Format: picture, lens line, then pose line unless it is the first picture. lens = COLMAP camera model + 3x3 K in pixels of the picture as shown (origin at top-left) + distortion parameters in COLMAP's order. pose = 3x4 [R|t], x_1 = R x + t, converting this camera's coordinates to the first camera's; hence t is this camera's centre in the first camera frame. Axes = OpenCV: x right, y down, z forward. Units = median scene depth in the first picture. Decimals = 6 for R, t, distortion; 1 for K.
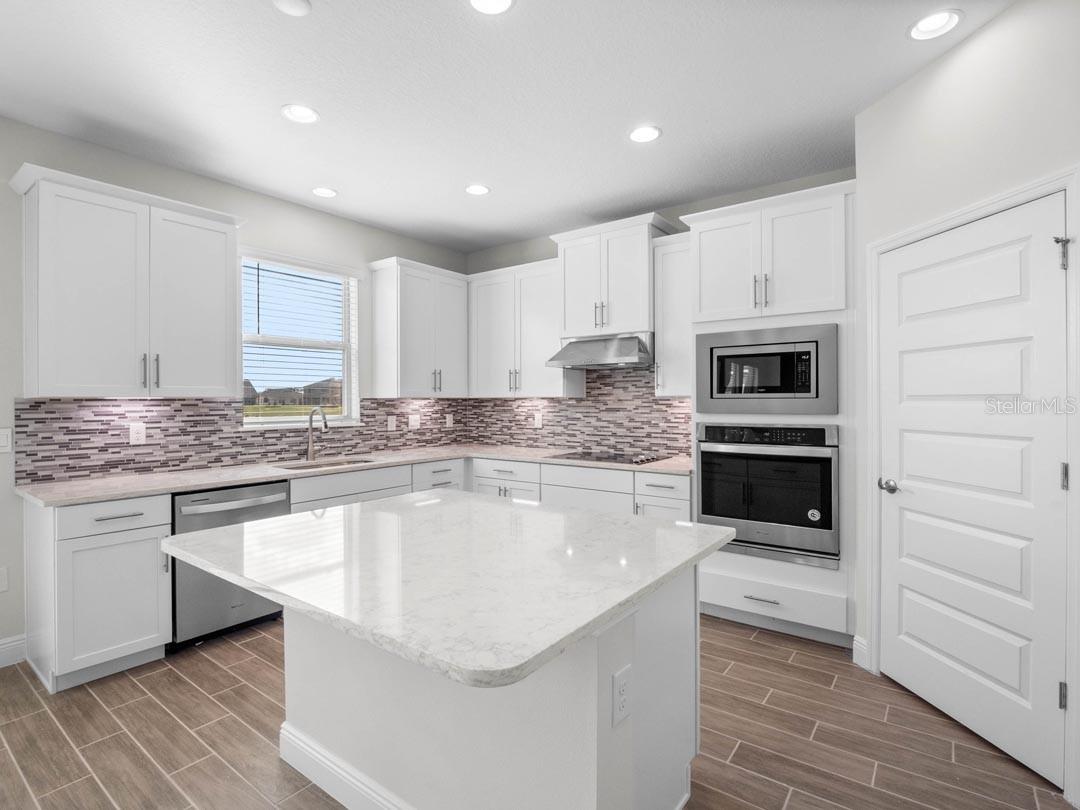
lens RADIAL K [[539.9, 0, 512.6], [0, 539.9, 402.5], [0, 0, 1]] dist [0.003338, -0.008469]
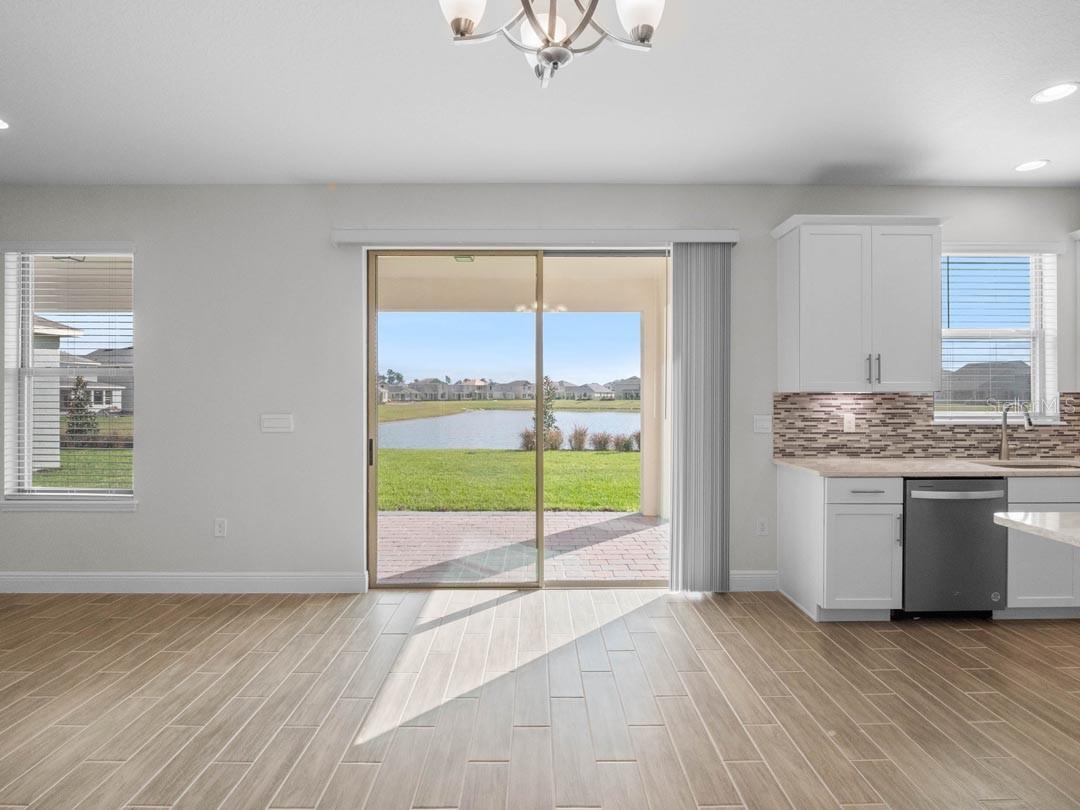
lens RADIAL K [[554.0, 0, 549.6], [0, 554.0, 398.0], [0, 0, 1]] dist [-0.002472, -0.002758]
pose [[0.645936, 0.007242, -0.763357, -0.183218], [-0.005516, 0.999973, 0.004820, 0.001455], [0.763371, 0.001097, 0.645959, -0.246086]]
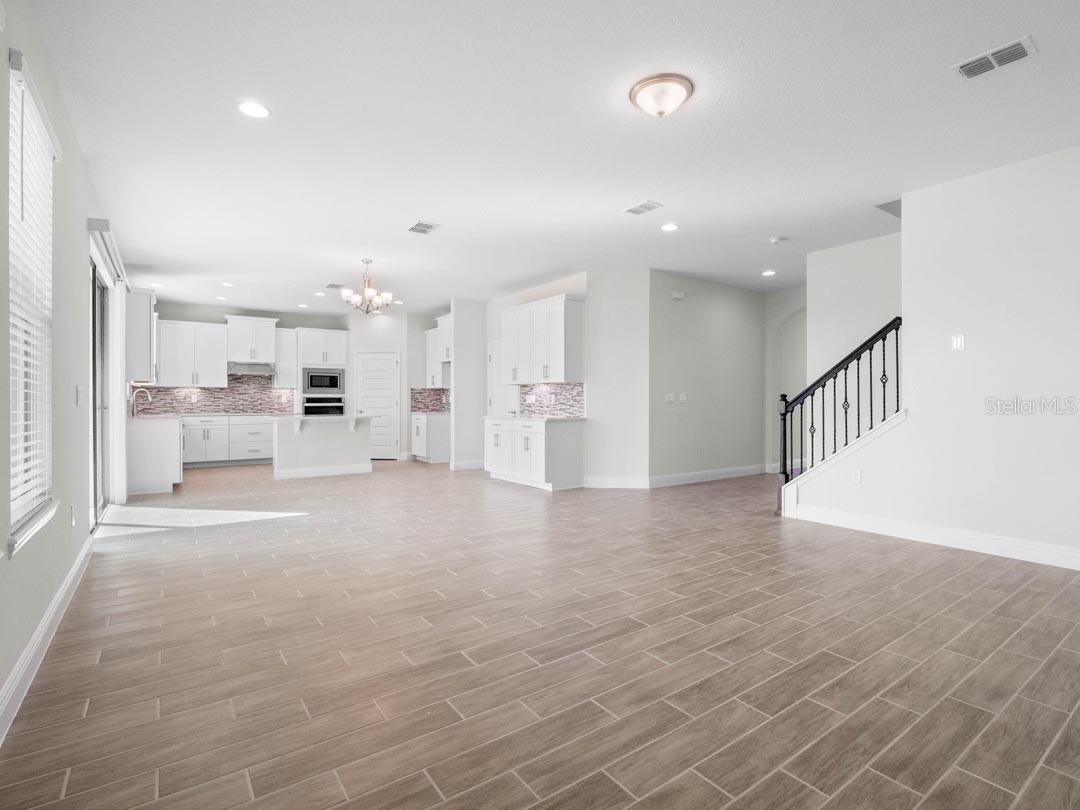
lens RADIAL K [[539.9, 0, 524.5], [0, 539.9, 402.5], [0, 0, 1]] dist [0.003338, -0.008469]
pose [[0.332366, 0.000899, 0.943150, -1.995500], [0.001056, 0.999999, -0.001326, 0.071048], [-0.943150, 0.001436, 0.332365, -1.116727]]
